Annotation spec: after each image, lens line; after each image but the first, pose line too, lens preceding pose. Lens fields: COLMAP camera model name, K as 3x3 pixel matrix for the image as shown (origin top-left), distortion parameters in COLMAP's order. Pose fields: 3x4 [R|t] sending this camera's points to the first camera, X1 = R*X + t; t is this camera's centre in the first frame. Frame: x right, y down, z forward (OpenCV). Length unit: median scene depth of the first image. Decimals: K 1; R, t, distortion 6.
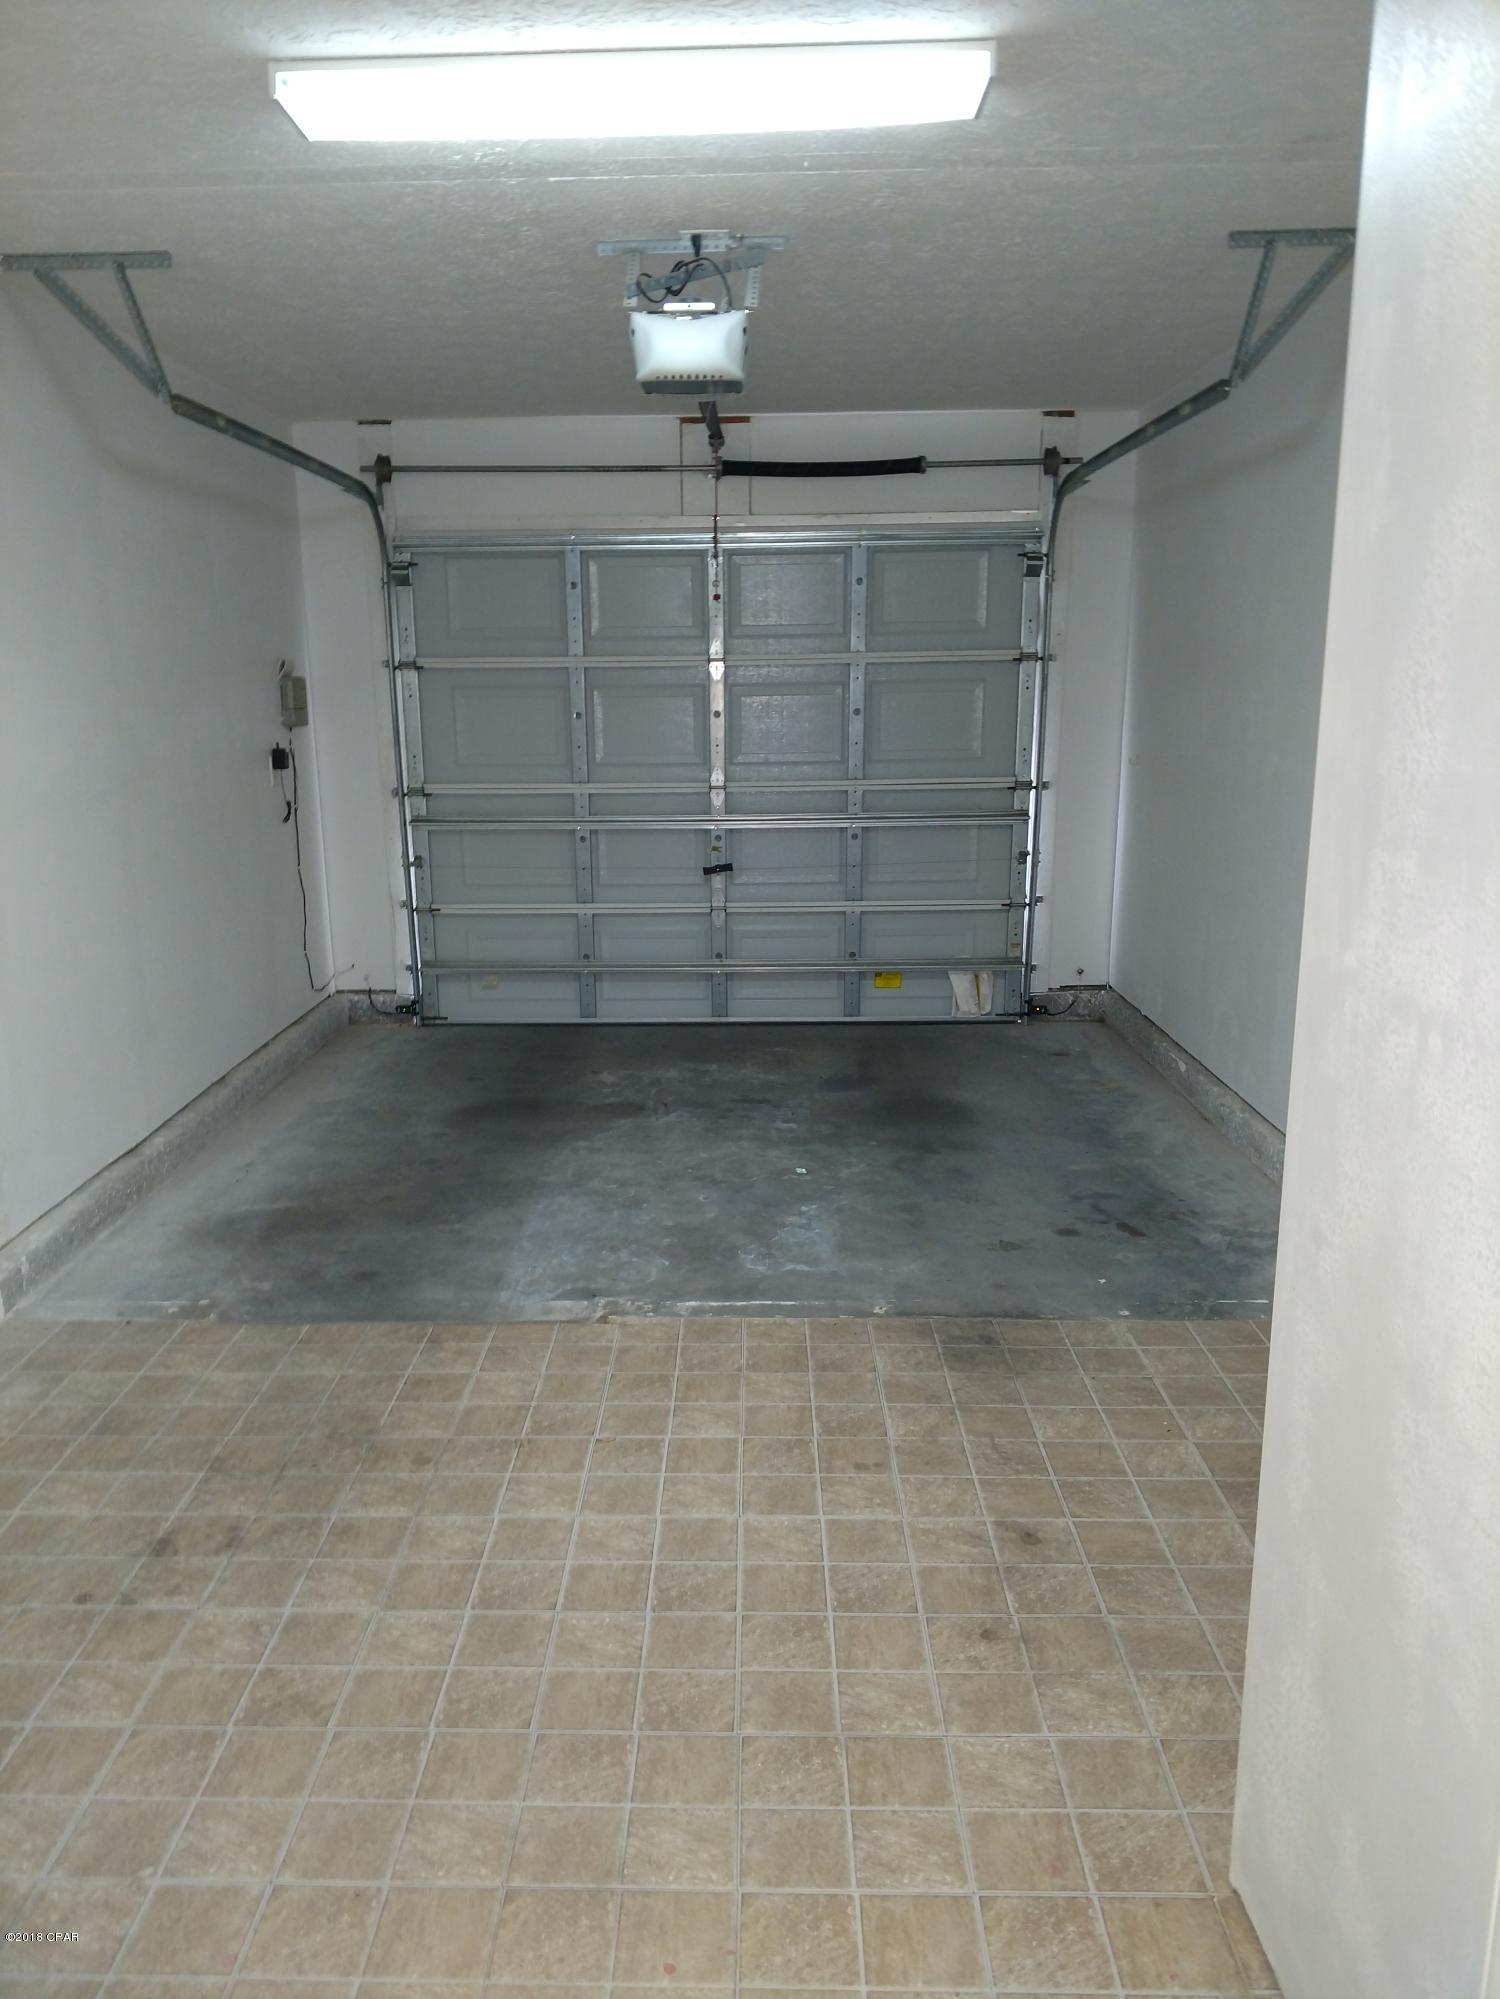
lens RADIAL K [[1554.5, 0, 750.0], [0, 1554.5, 999.5], [0, 0, 1]] dist [0.082867, -0.131892]
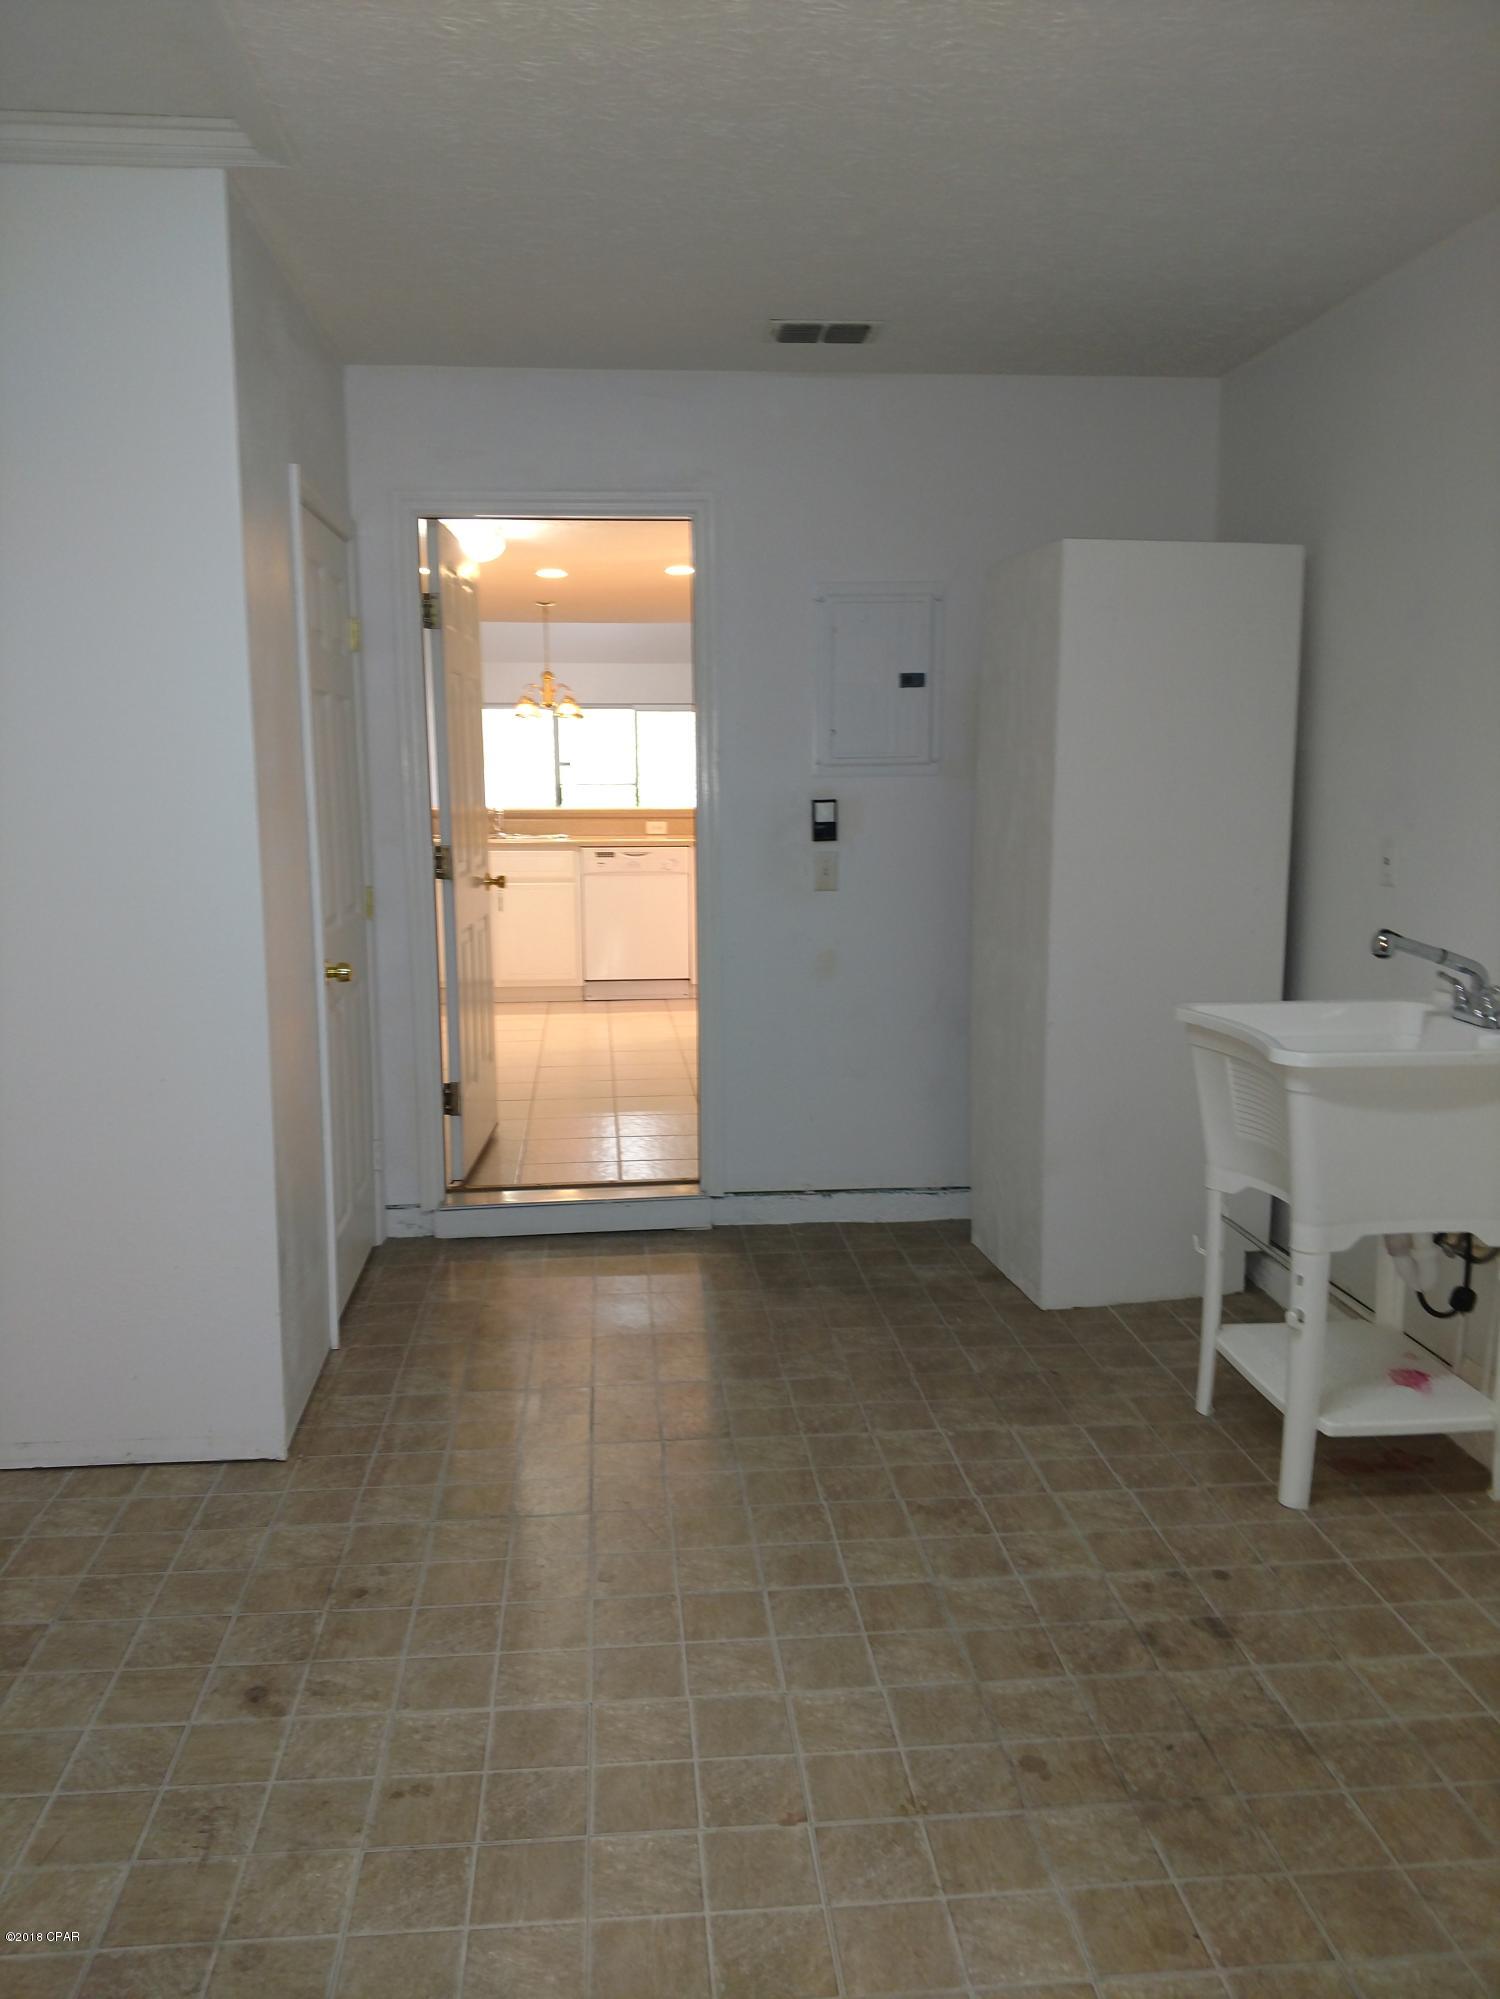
lens RADIAL K [[1554.5, 0, 750.0], [0, 1554.5, 999.5], [0, 0, 1]] dist [0.082867, -0.131892]
pose [[-0.995035, 0.033406, -0.093749, -0.025238], [-0.001269, 0.937646, 0.347589, -0.319967], [0.099515, 0.345982, -0.932949, 1.702624]]
